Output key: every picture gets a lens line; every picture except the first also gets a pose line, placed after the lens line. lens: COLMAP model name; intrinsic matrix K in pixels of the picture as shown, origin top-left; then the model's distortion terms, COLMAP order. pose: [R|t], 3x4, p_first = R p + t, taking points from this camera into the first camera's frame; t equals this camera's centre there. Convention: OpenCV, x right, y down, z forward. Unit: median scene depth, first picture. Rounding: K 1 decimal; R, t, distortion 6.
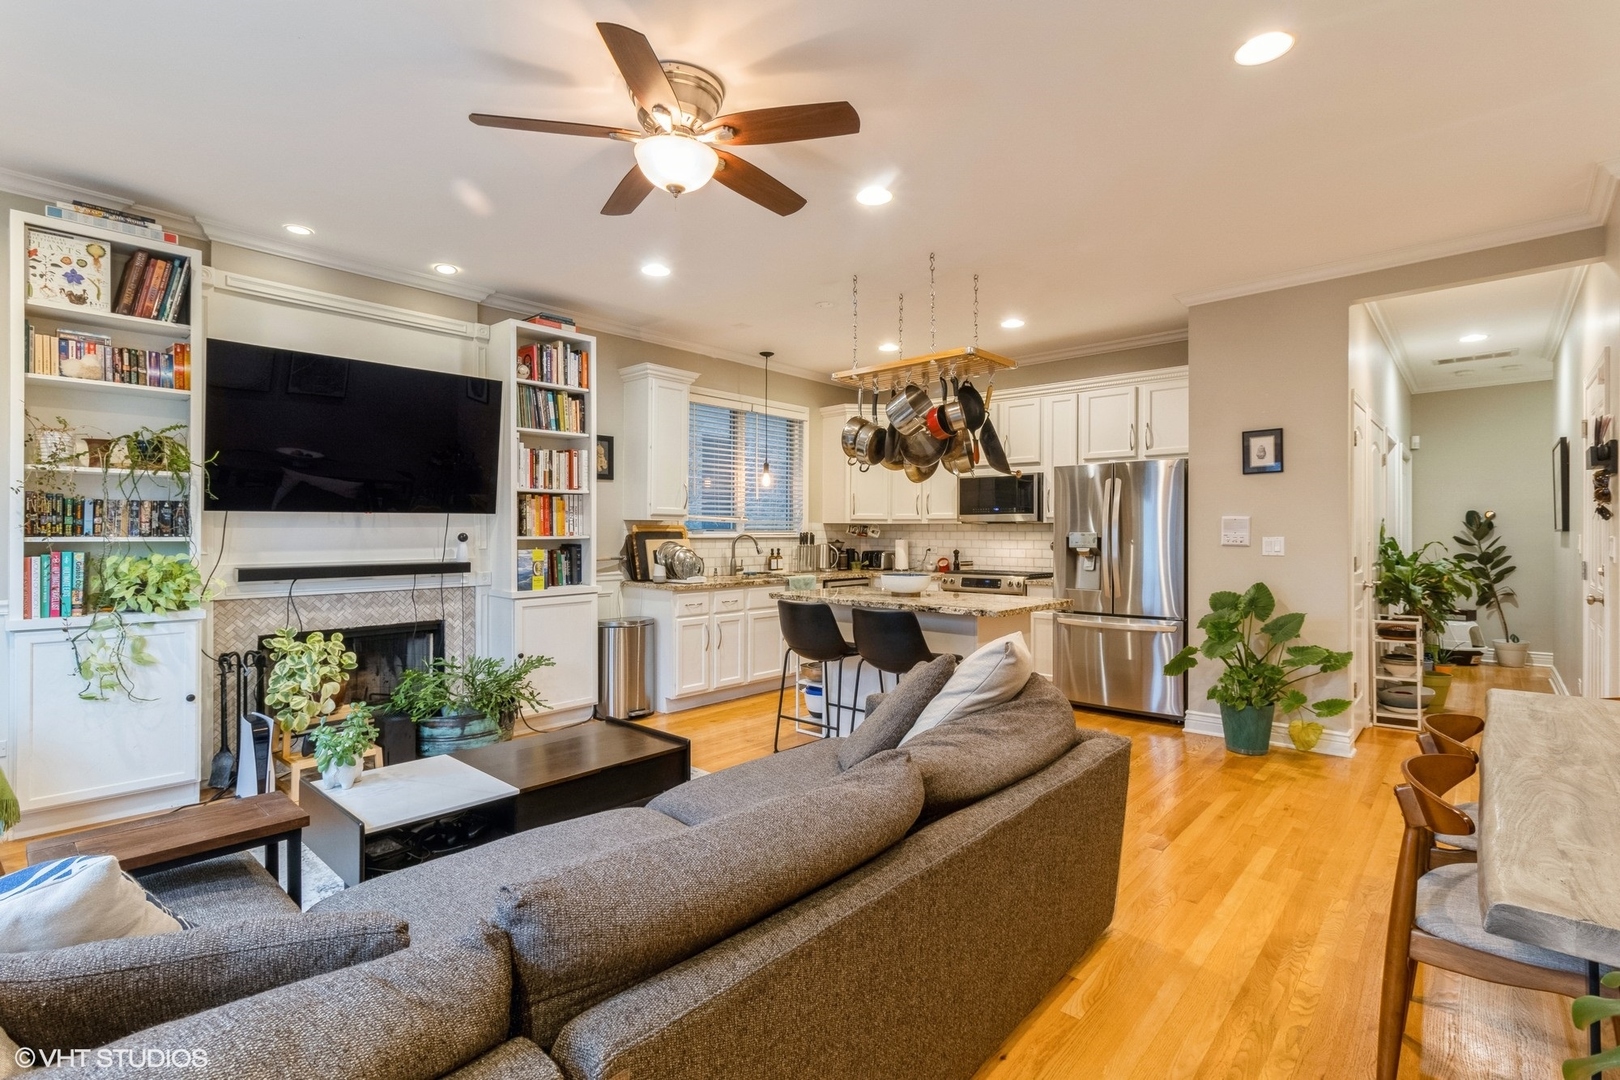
lens RADIAL K [[745.7, 0, 812.4], [0, 745.7, 534.5], [0, 0, 1]] dist [-0.000436, 0.000558]
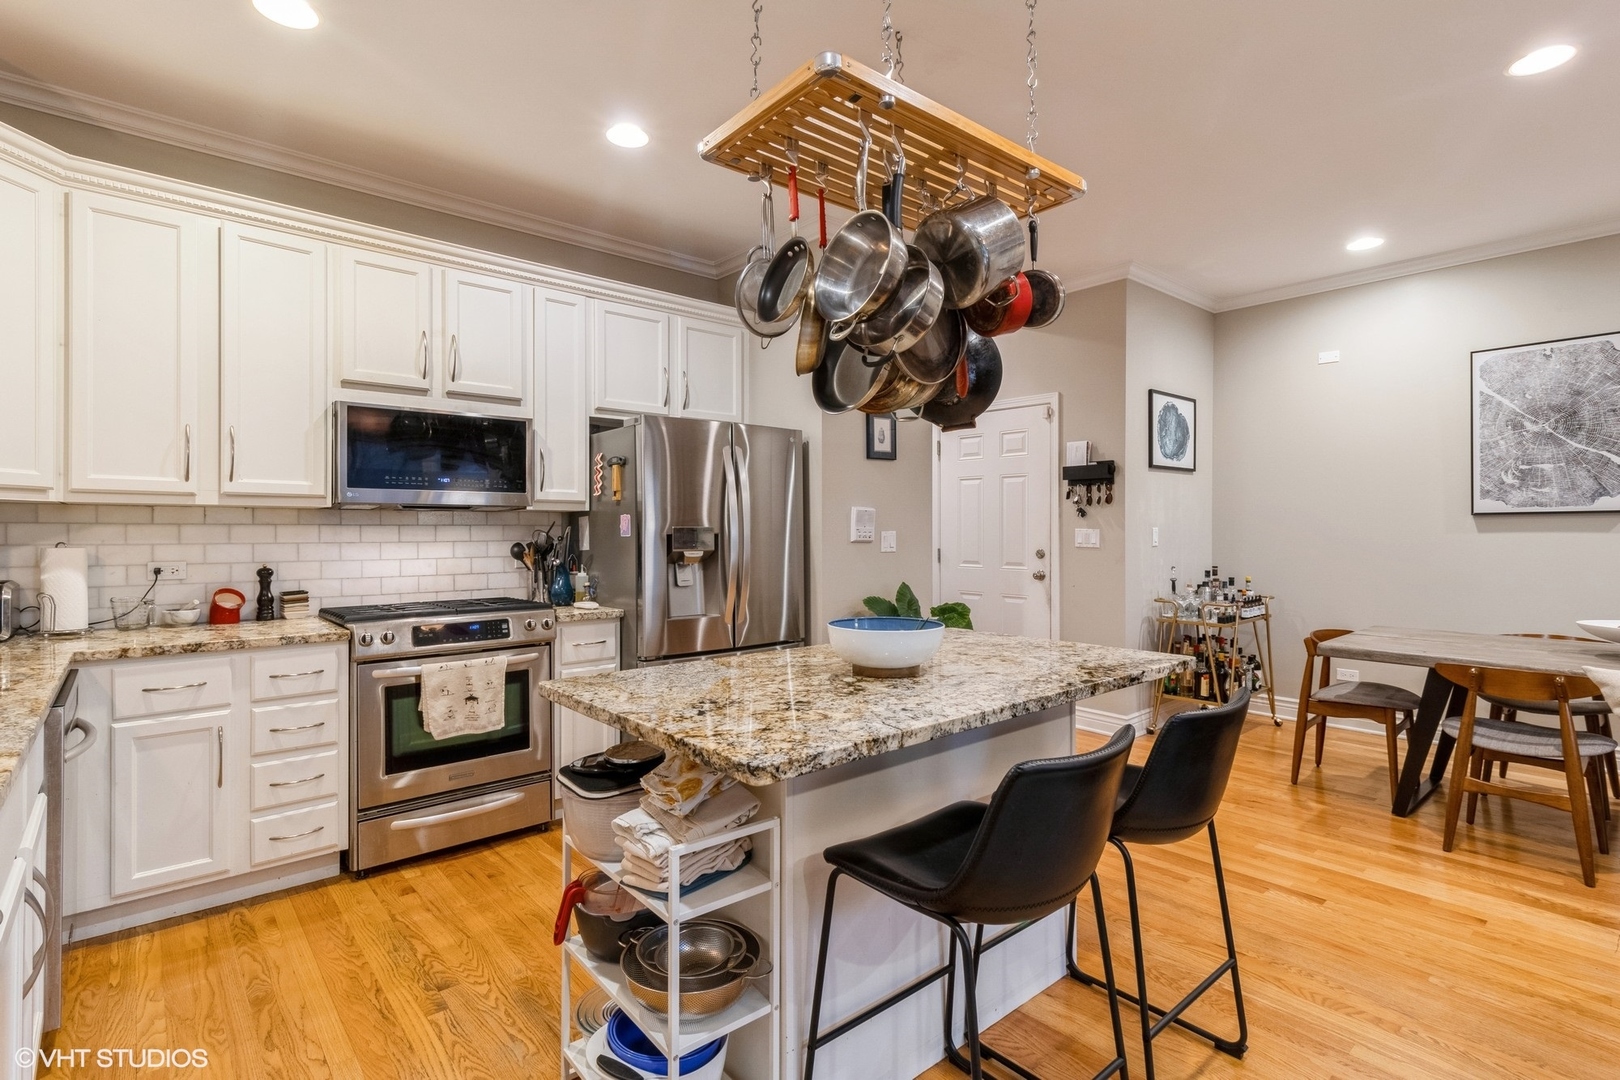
lens RADIAL K [[778.1, 0, 803.4], [0, 778.1, 526.9], [0, 0, 1]] dist [0.001094, 0.000222]
pose [[0.138804, 0.000306, 0.990320, -0.260940], [0.004787, 0.999988, -0.000980, -0.001176], [-0.990308, 0.004876, 0.138801, 0.778975]]
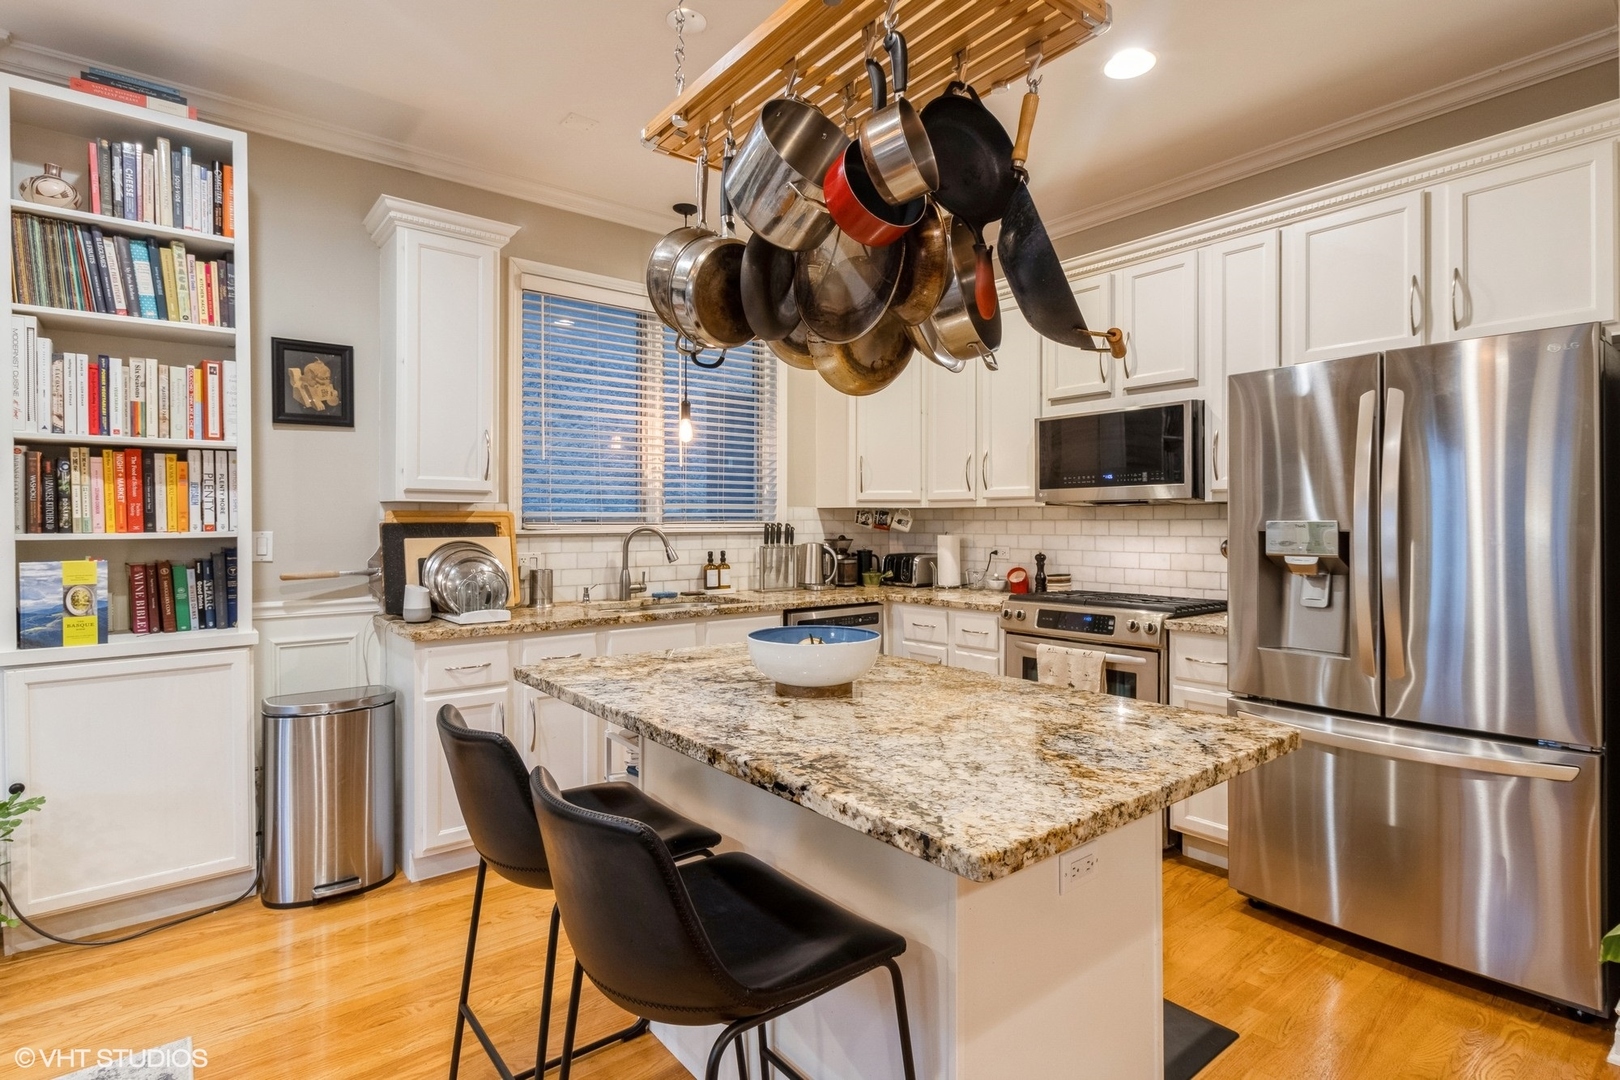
lens RADIAL K [[811.1, 0, 816.7], [0, 811.1, 520.9], [0, 0, 1]] dist [0.009077, -0.000090]
pose [[0.987874, -0.005031, -0.155177, 0.151558], [0.003973, 0.999967, -0.007123, -0.000047], [0.155207, 0.006420, 0.987861, 0.466874]]
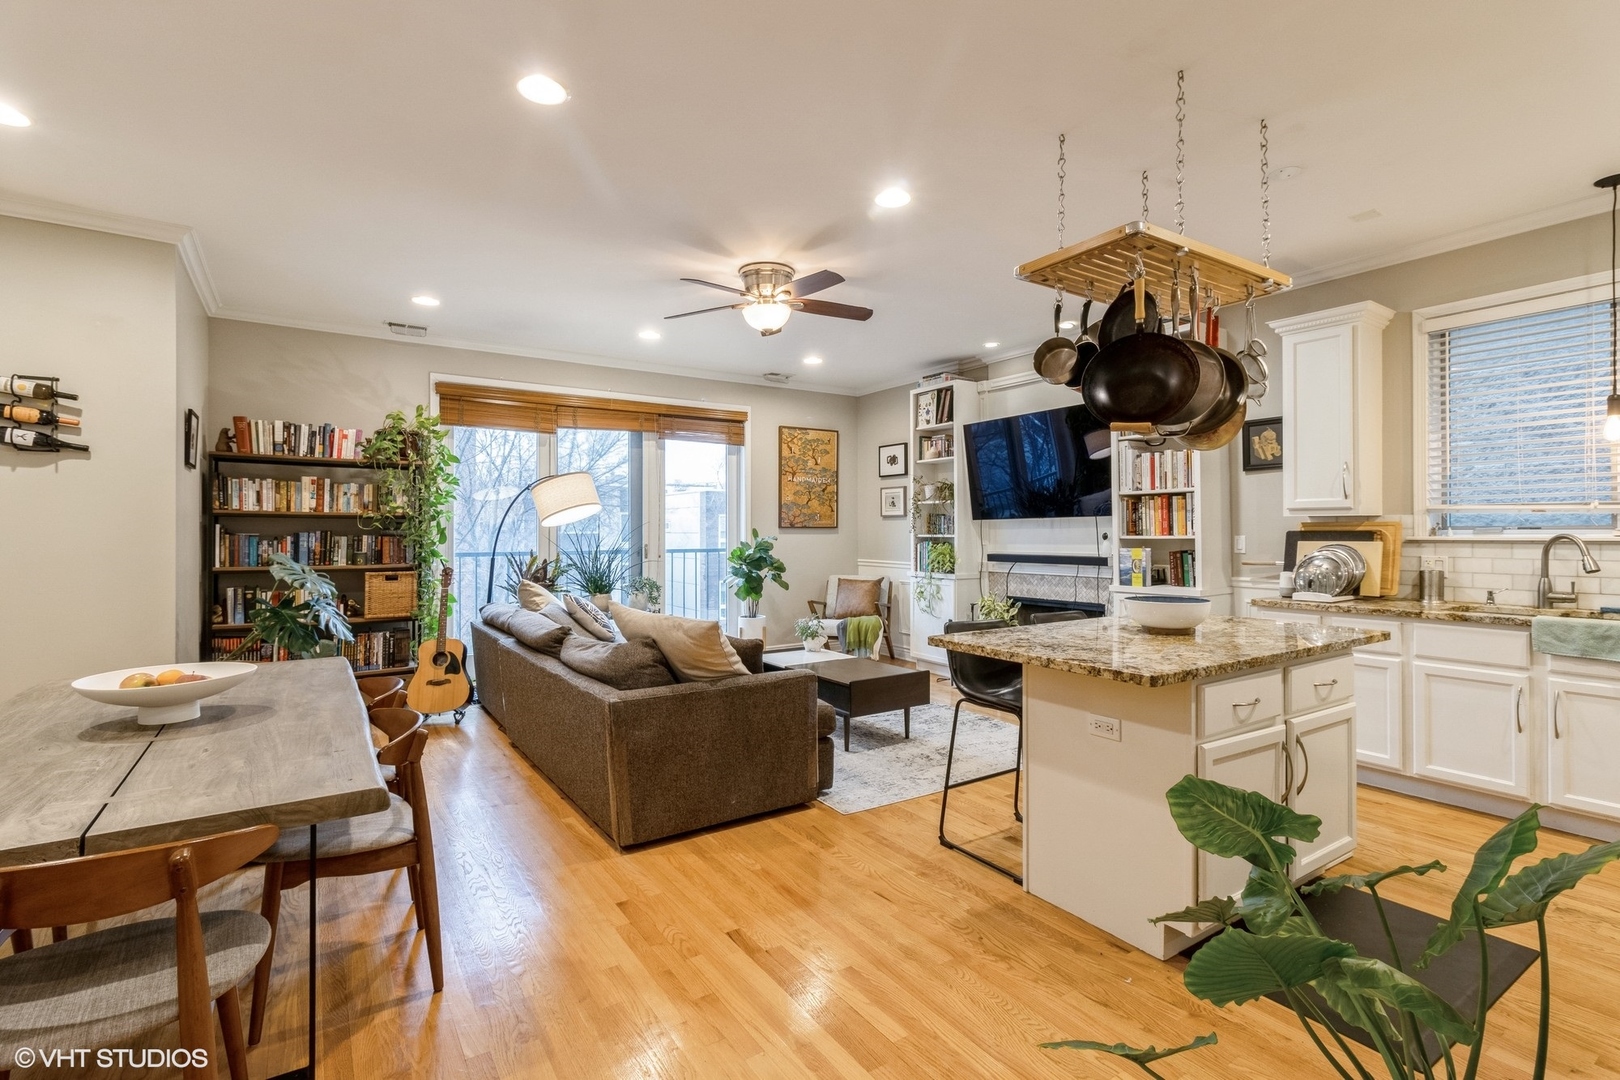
lens RADIAL K [[745.7, 0, 813.5], [0, 745.7, 533.4], [0, 0, 1]] dist [-0.000436, 0.000558]
pose [[-0.247325, 0.003635, -0.968926, 0.648672], [0.001140, 0.999993, 0.003461, -0.004366], [0.968932, -0.000248, -0.247327, 0.686078]]
